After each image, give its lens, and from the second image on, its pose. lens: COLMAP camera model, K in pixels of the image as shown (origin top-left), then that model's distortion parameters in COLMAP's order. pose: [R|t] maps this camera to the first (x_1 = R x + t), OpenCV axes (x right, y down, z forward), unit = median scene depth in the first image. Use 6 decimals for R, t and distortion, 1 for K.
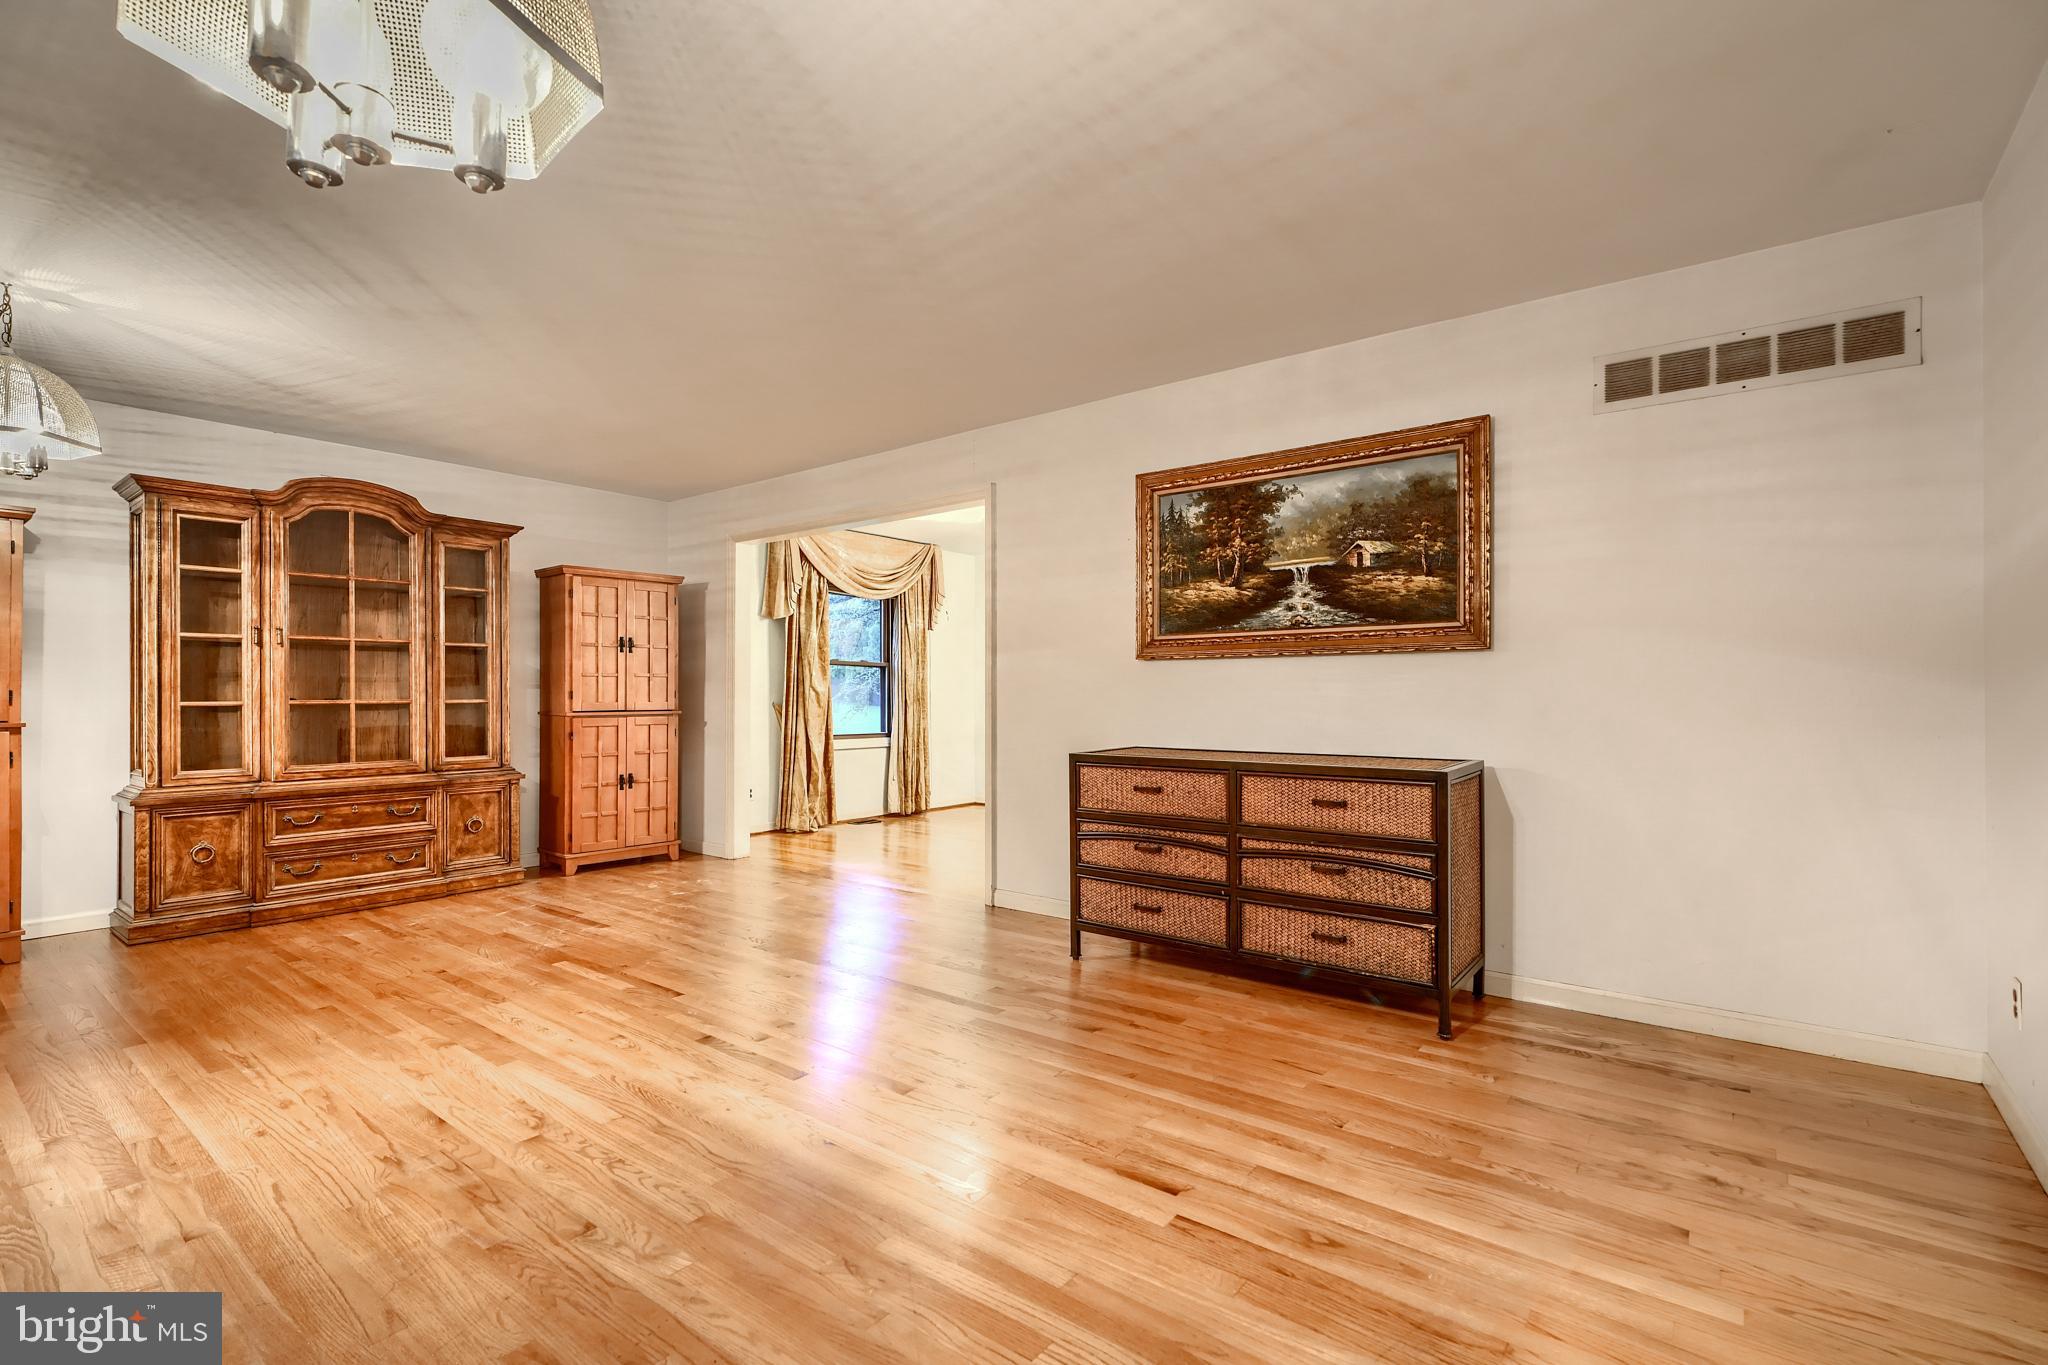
lens RADIAL K [[924.0, 0, 1031.9], [0, 924.0, 686.0], [0, 0, 1]] dist [-0.004217, 0.000104]
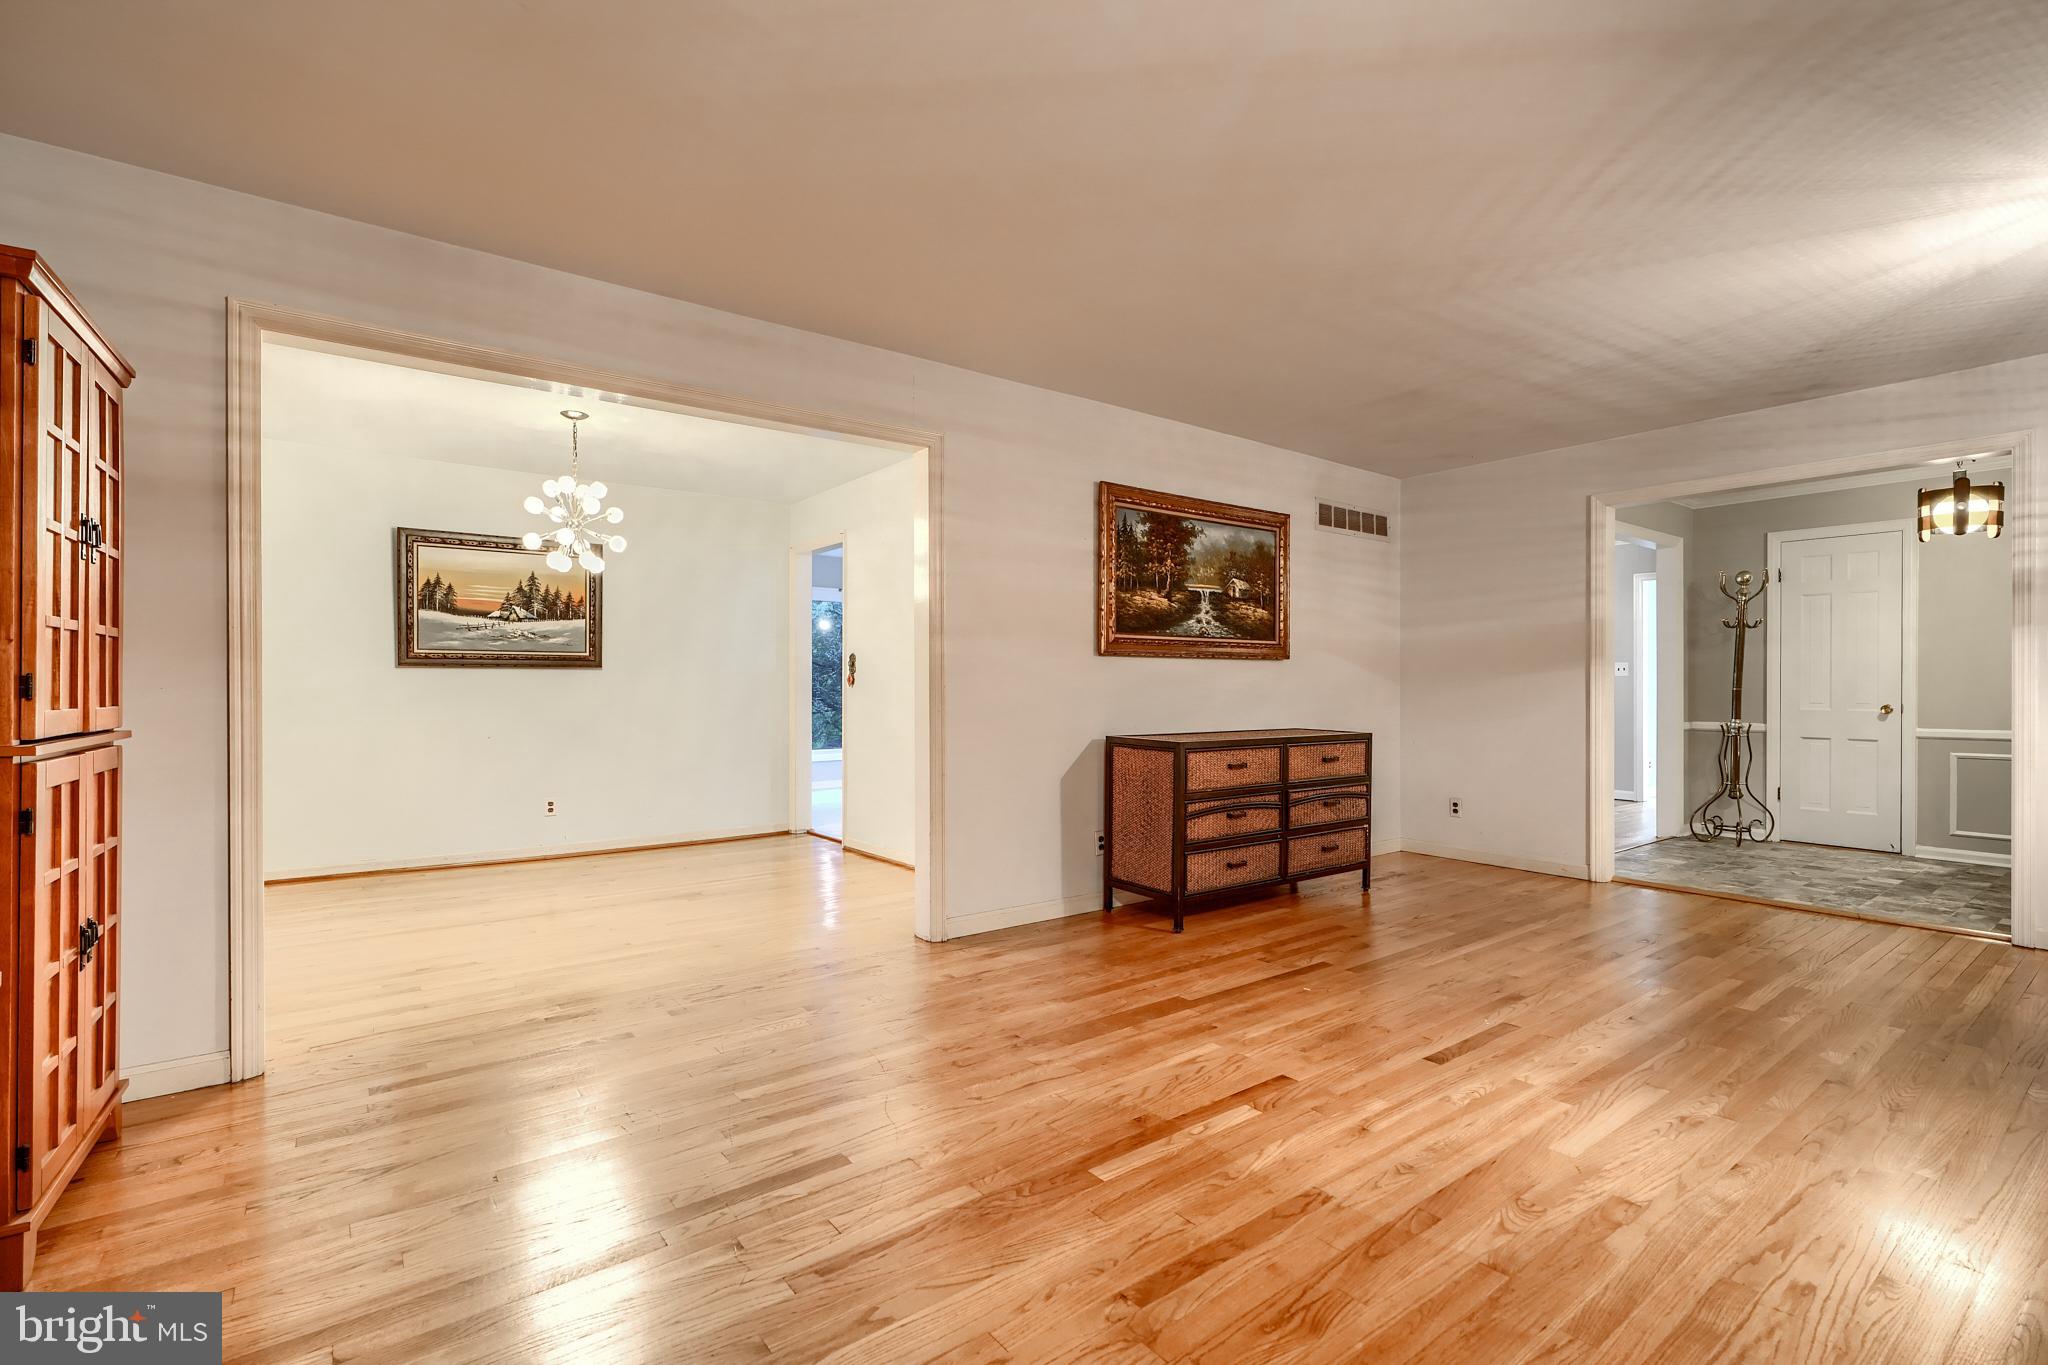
lens RADIAL K [[924.0, 0, 1030.1], [0, 924.0, 688.2], [0, 0, 1]] dist [-0.004217, 0.000104]
pose [[0.263382, 0.000783, 0.964691, -1.062105], [-0.009103, 0.999957, 0.001674, 0.010356], [-0.964649, -0.009223, 0.263378, 0.905054]]
